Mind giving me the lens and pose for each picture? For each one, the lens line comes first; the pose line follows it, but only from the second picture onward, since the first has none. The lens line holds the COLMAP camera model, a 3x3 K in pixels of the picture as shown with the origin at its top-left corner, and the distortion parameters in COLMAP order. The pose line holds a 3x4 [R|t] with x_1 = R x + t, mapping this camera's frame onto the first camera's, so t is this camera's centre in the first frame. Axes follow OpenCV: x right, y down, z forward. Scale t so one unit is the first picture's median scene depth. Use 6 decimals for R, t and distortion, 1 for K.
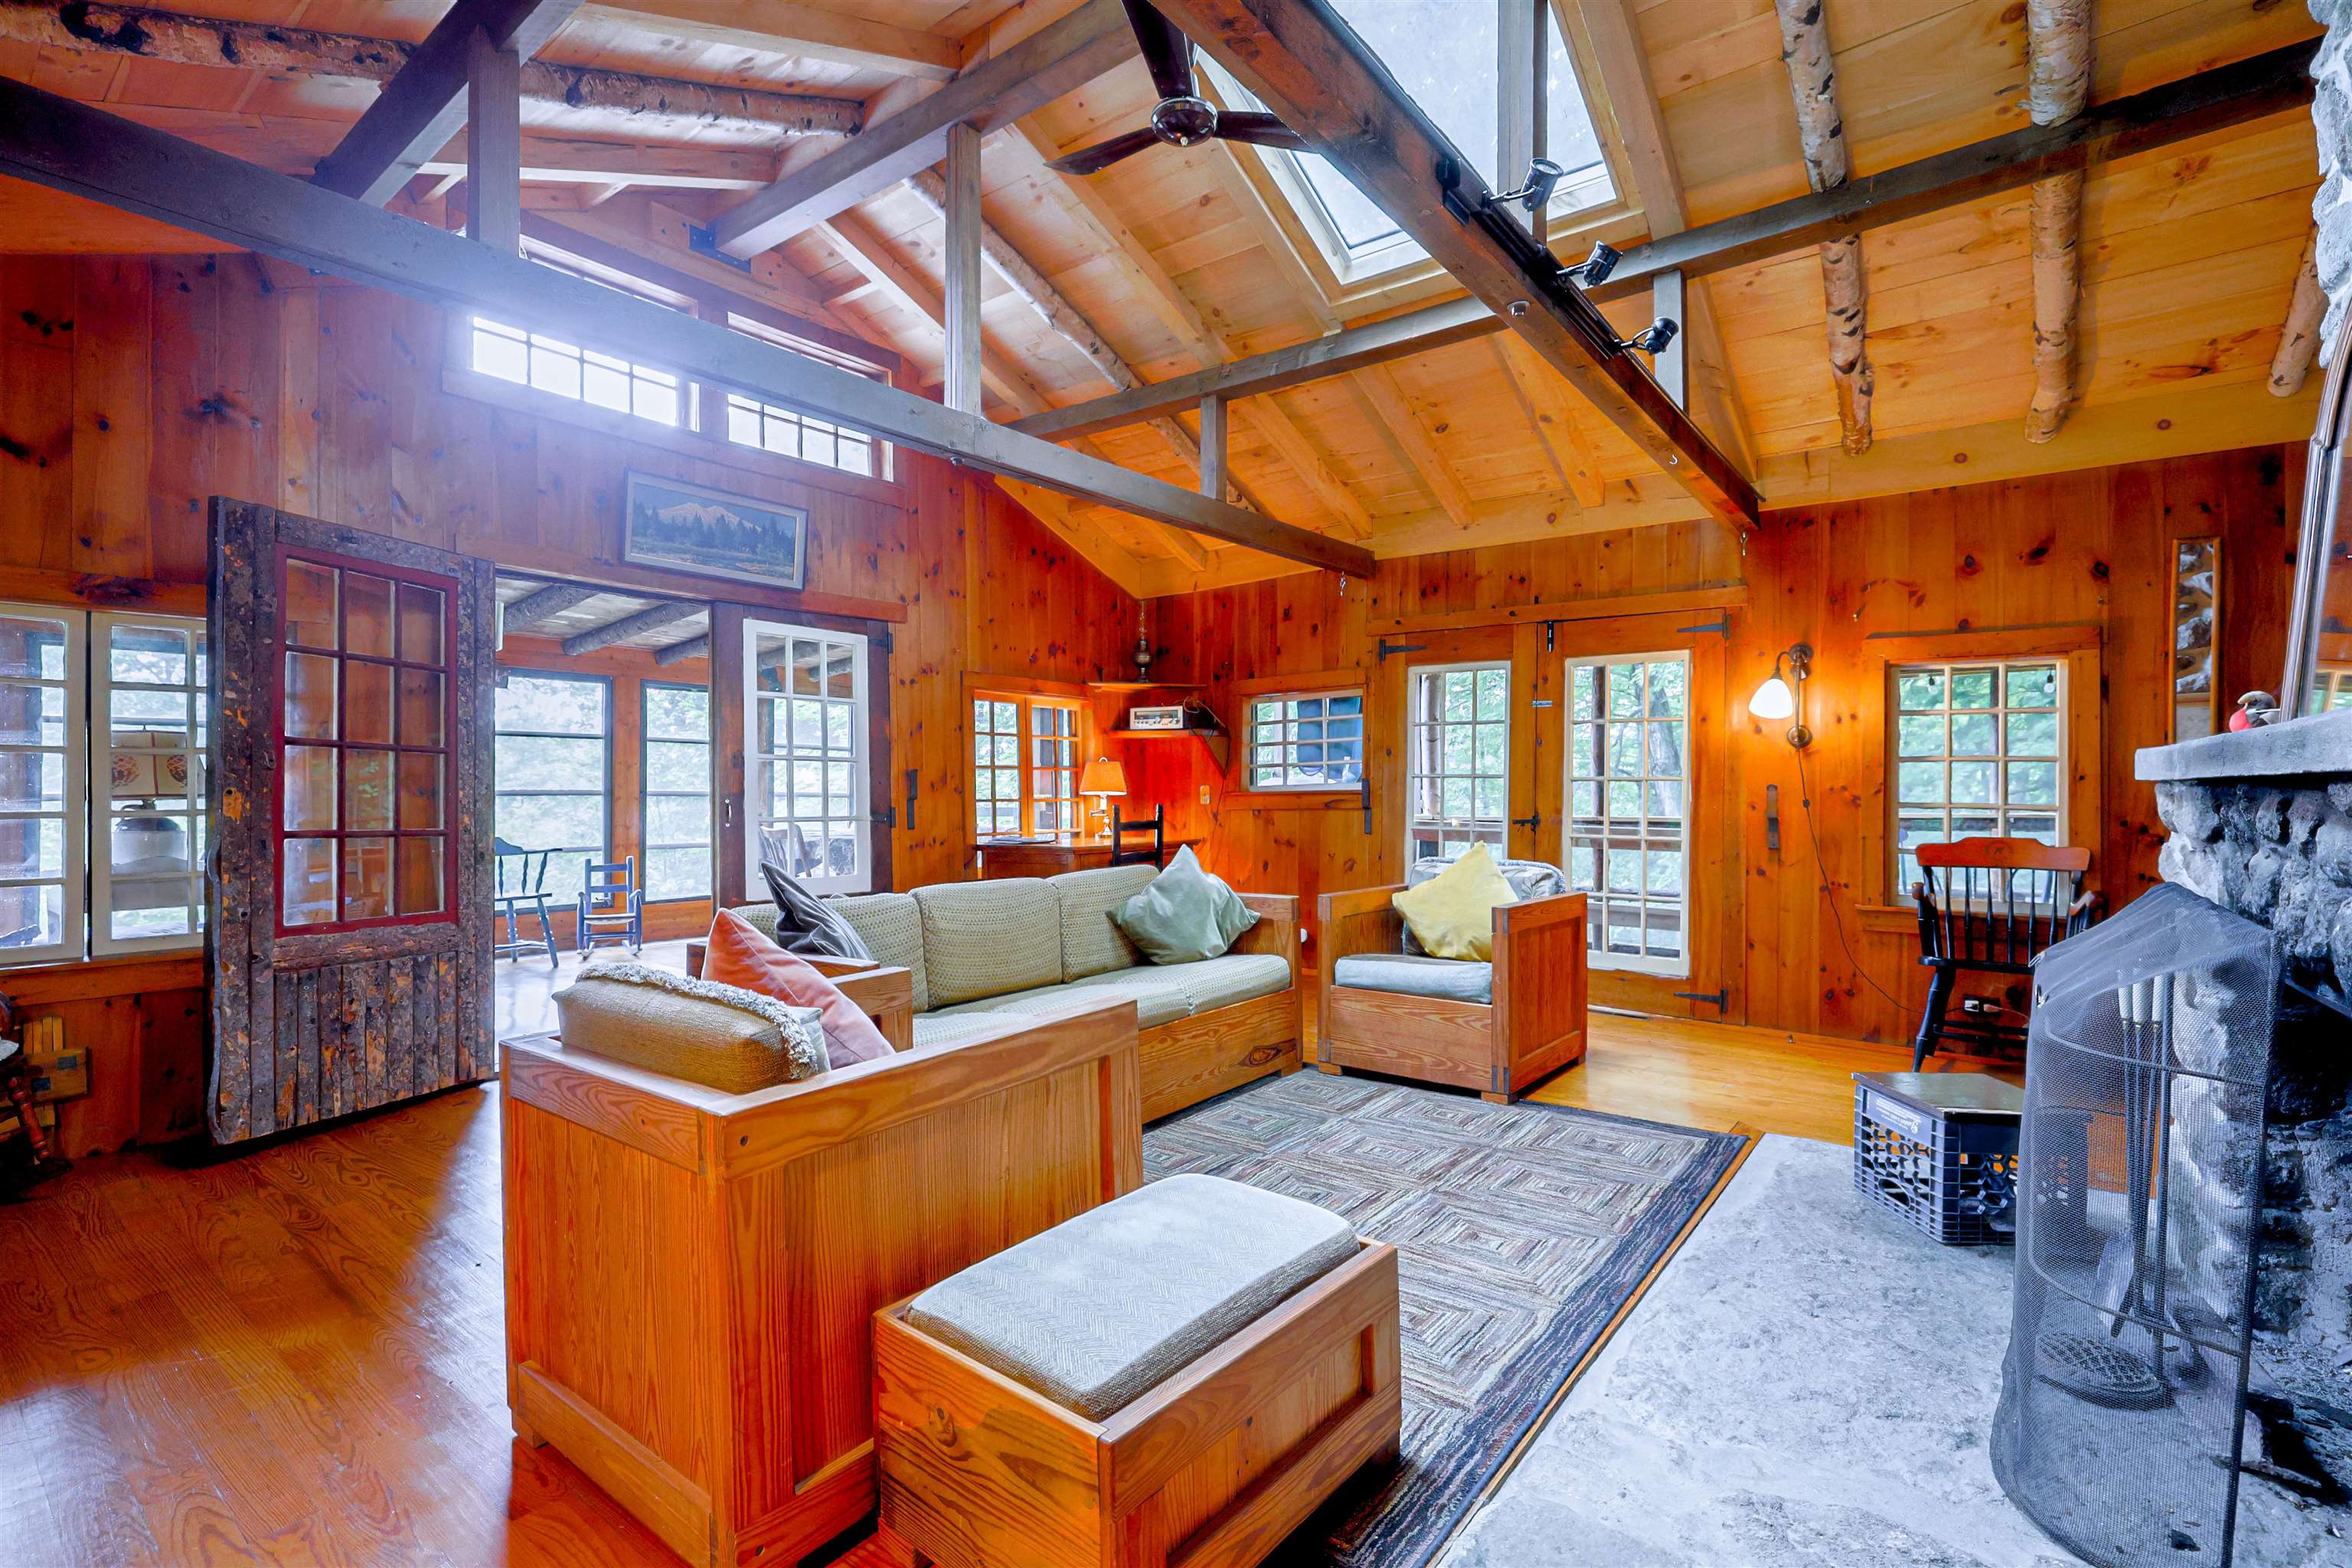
lens RADIAL K [[1101.3, 0, 1130.5], [0, 1101.3, 792.6], [0, 0, 1]] dist [-0.000184, -0.000224]
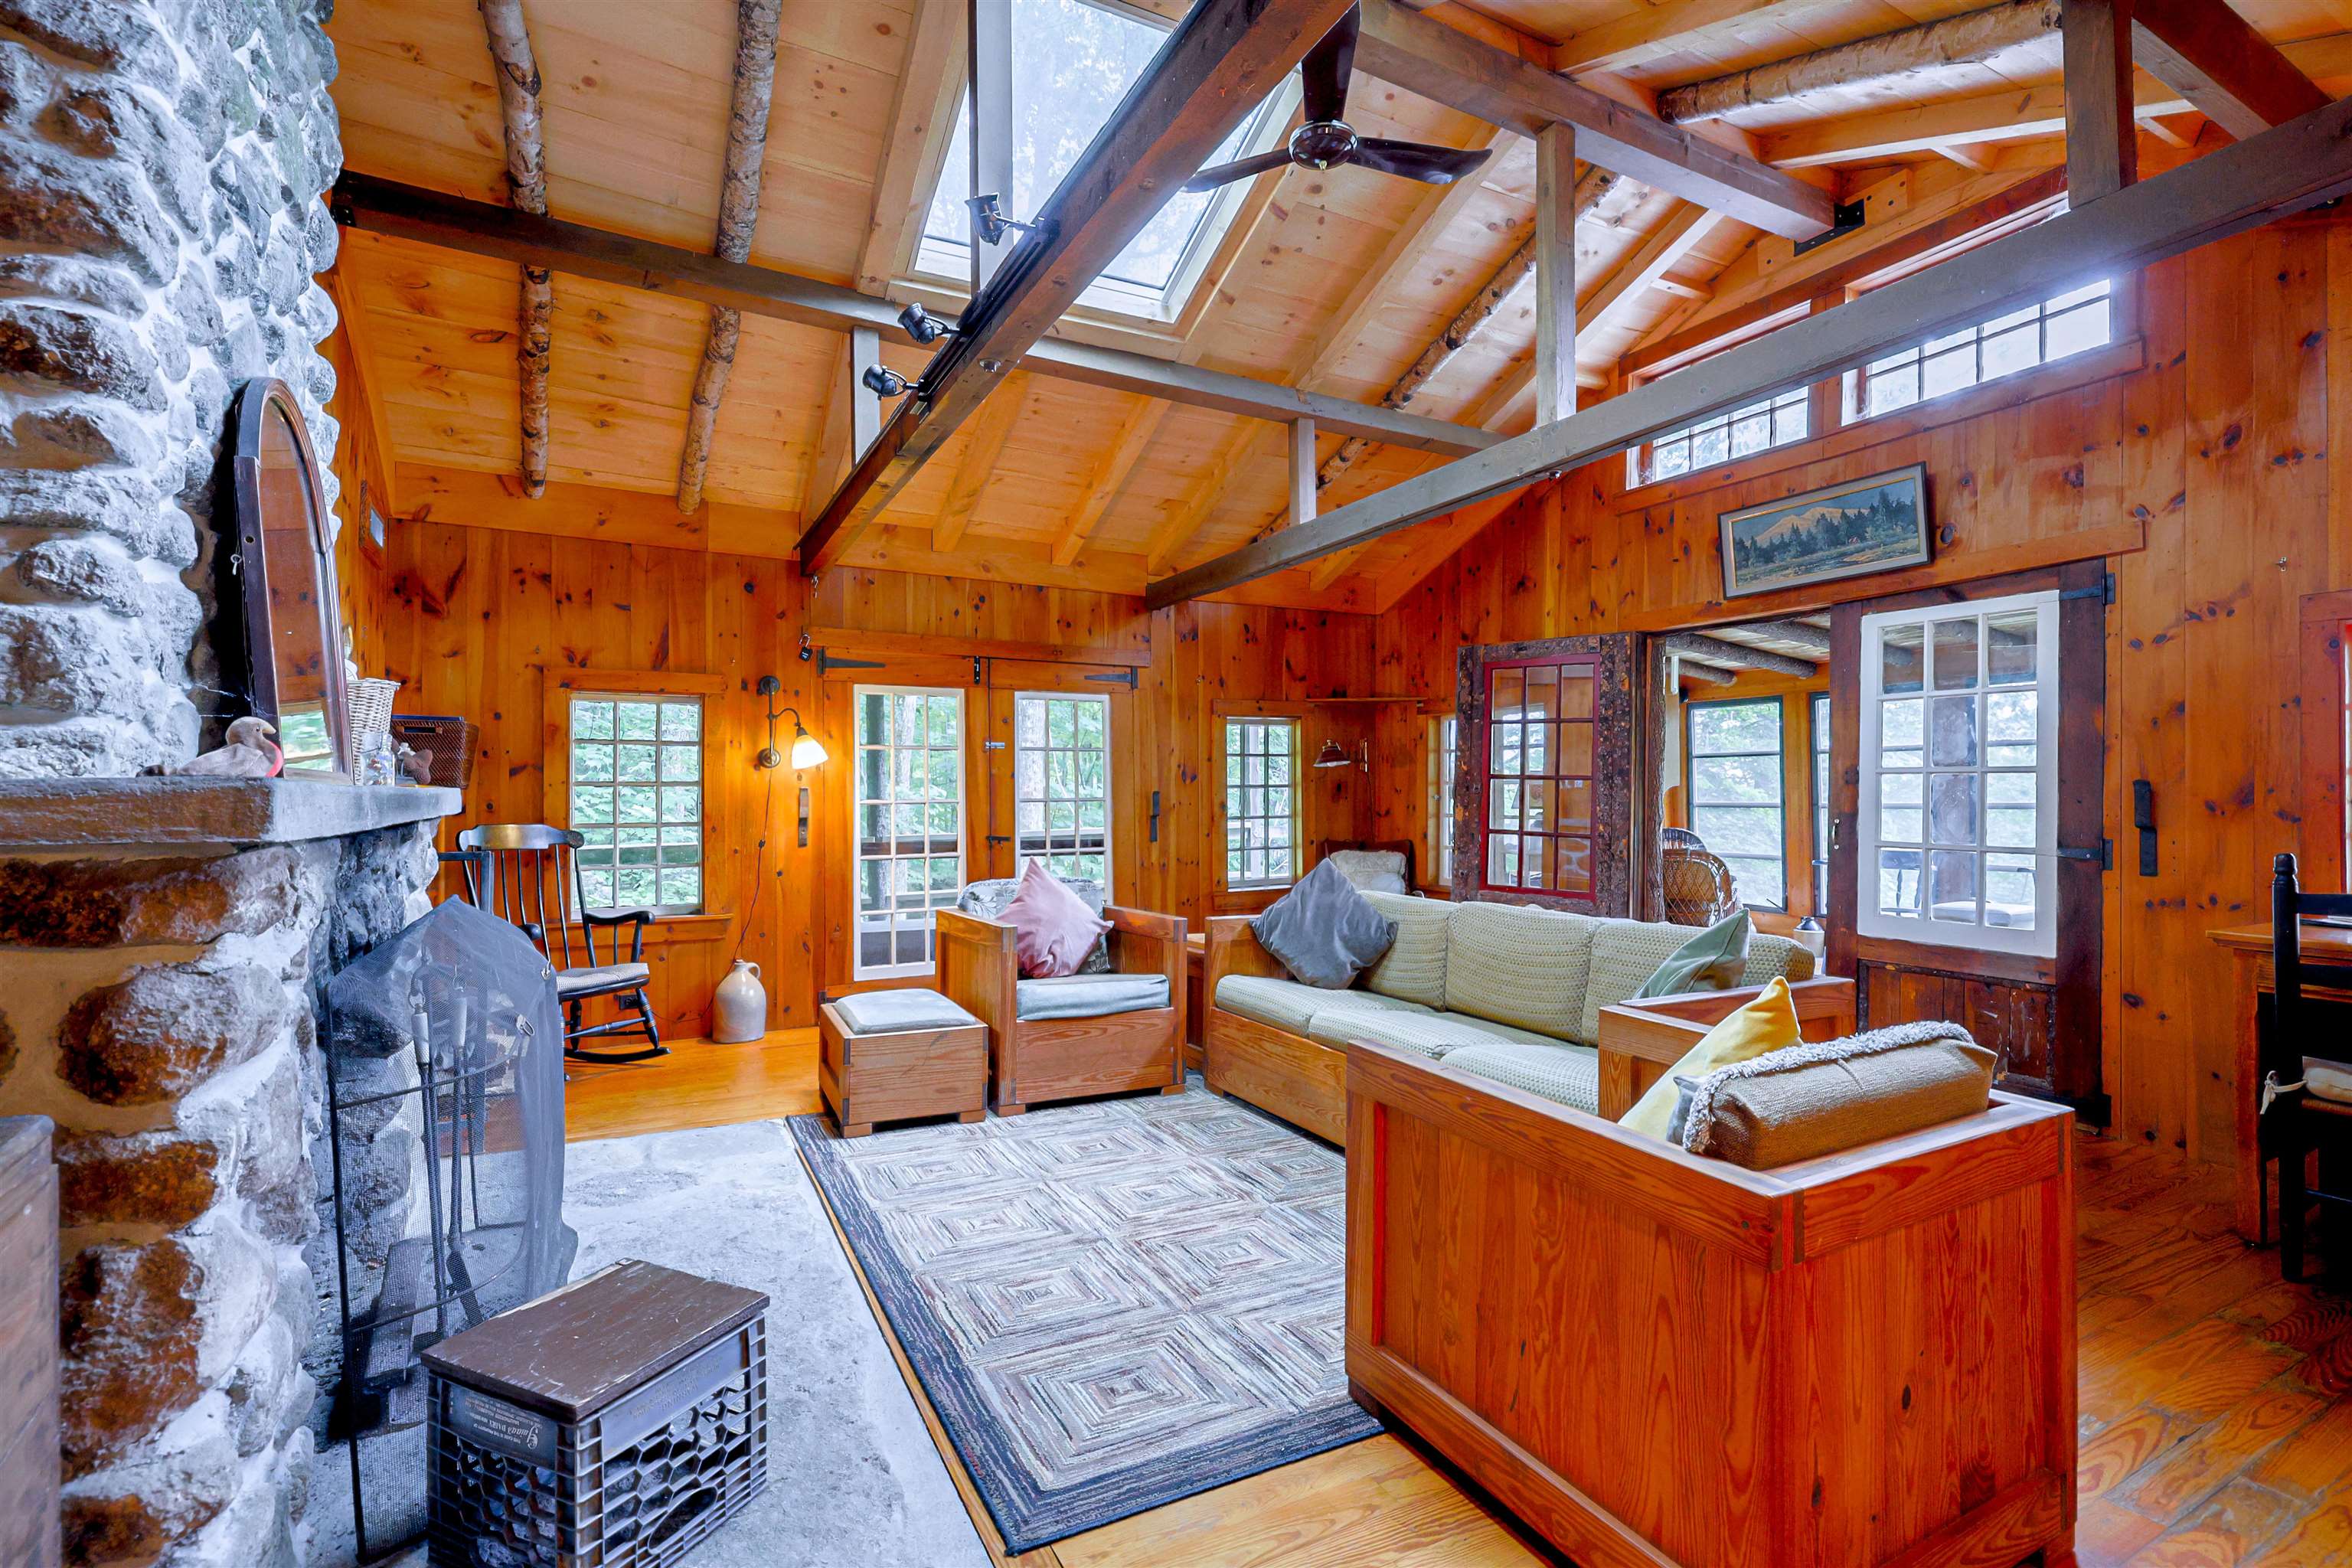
lens RADIAL K [[1040.0, 0, 1195.1], [0, 1040.0, 779.1], [0, 0, 1]] dist [-0.000527, -0.000360]
pose [[-0.376776, -0.008484, -0.926266, 0.920250], [0.001508, 0.999951, -0.009773, -0.027152], [0.926303, -0.005079, -0.376745, 1.196026]]
